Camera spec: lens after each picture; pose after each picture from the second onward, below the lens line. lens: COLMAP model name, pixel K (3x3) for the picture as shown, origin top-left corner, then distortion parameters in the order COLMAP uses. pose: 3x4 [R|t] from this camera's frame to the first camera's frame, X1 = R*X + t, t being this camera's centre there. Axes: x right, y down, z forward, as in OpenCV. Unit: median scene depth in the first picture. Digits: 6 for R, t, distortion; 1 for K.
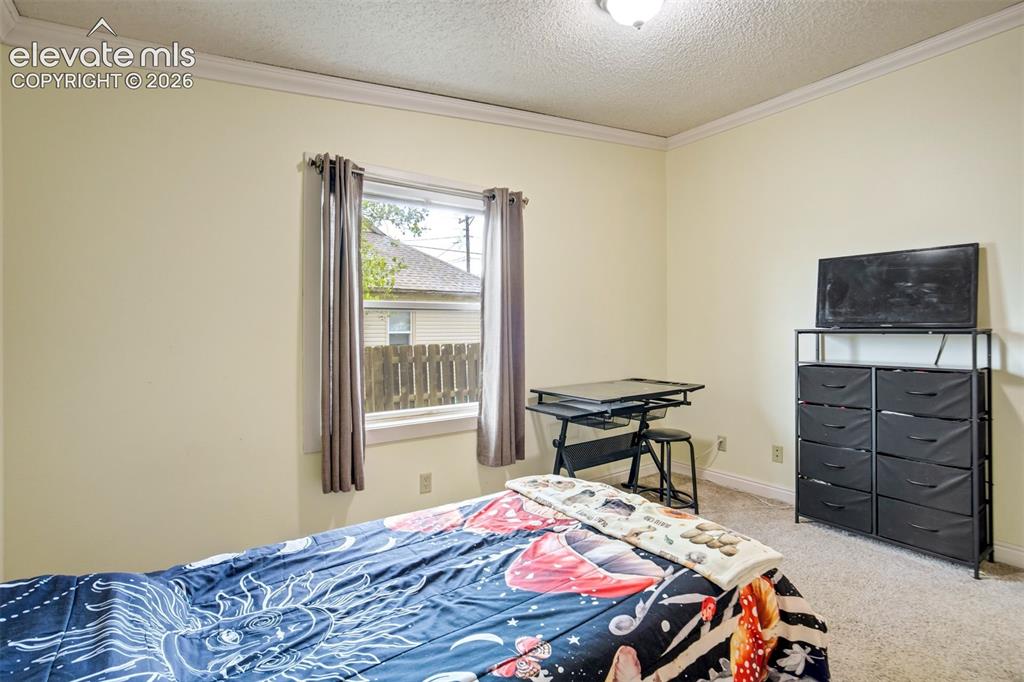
lens RADIAL K [[479.9, 0, 502.9], [0, 479.9, 331.4], [0, 0, 1]] dist [-0.023436, 0.000190]
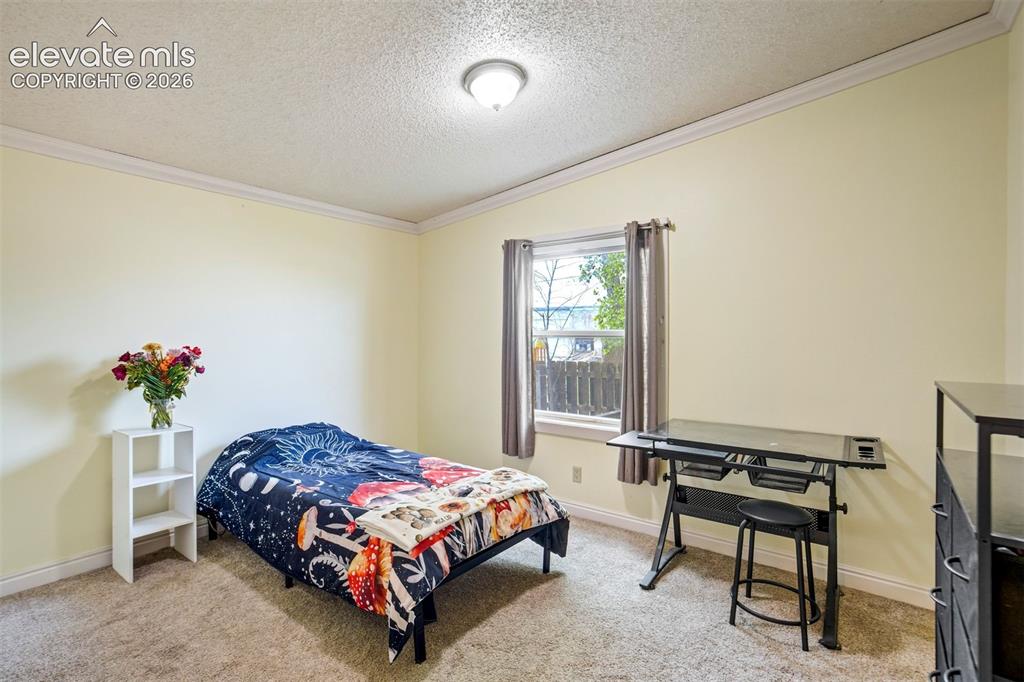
lens RADIAL K [[479.9, 0, 502.9], [0, 479.9, 331.4], [0, 0, 1]] dist [-0.023436, 0.000190]
pose [[0.285860, -0.004015, -0.958263, 1.781164], [-0.012127, 0.999896, -0.007807, -0.082786], [0.958195, 0.013852, 0.285782, 0.826357]]
